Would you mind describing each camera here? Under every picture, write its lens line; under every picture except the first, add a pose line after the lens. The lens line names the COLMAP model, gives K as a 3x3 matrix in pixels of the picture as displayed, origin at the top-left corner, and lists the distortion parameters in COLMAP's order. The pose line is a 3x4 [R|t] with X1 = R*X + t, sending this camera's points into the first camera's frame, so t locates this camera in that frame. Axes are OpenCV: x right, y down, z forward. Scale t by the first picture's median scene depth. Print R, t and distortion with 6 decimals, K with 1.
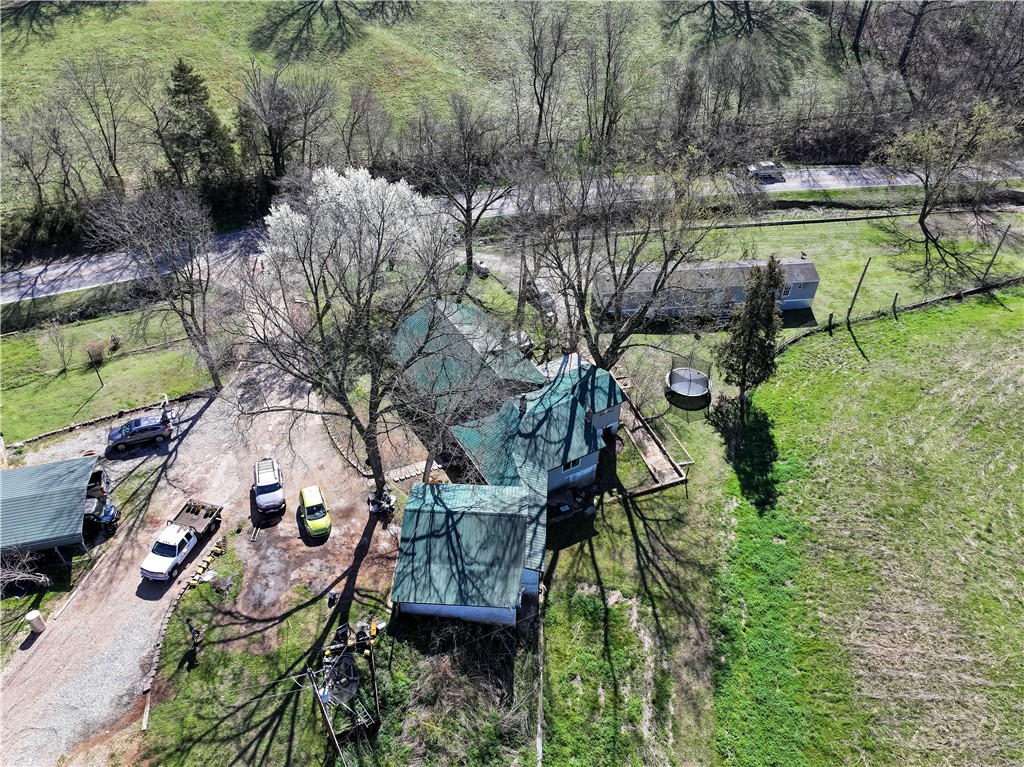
lens RADIAL K [[718.5, 0, 512.0], [0, 718.5, 383.5], [0, 0, 1]] dist [0.006612, 0.000732]
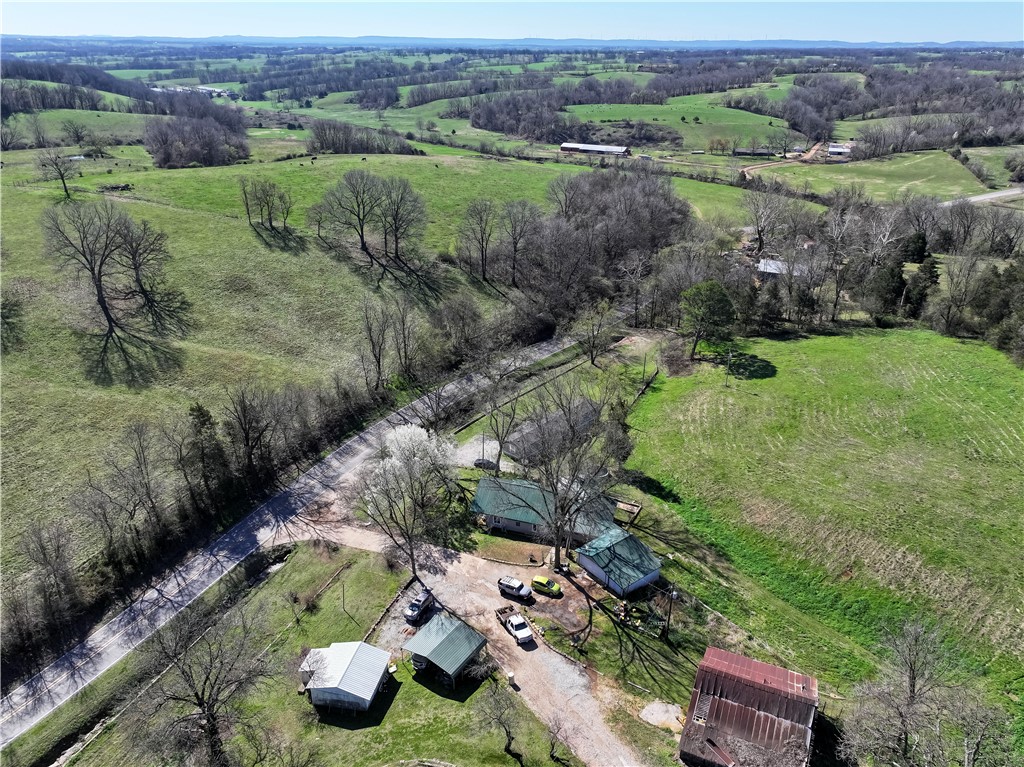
lens RADIAL K [[718.5, 0, 512.0], [0, 718.5, 383.5], [0, 0, 1]] dist [0.006612, 0.000732]
pose [[0.750069, -0.285614, 0.596507, -1.337565], [0.427855, 0.897330, -0.108349, -0.134770], [-0.504317, 0.336488, 0.795261, -0.638590]]
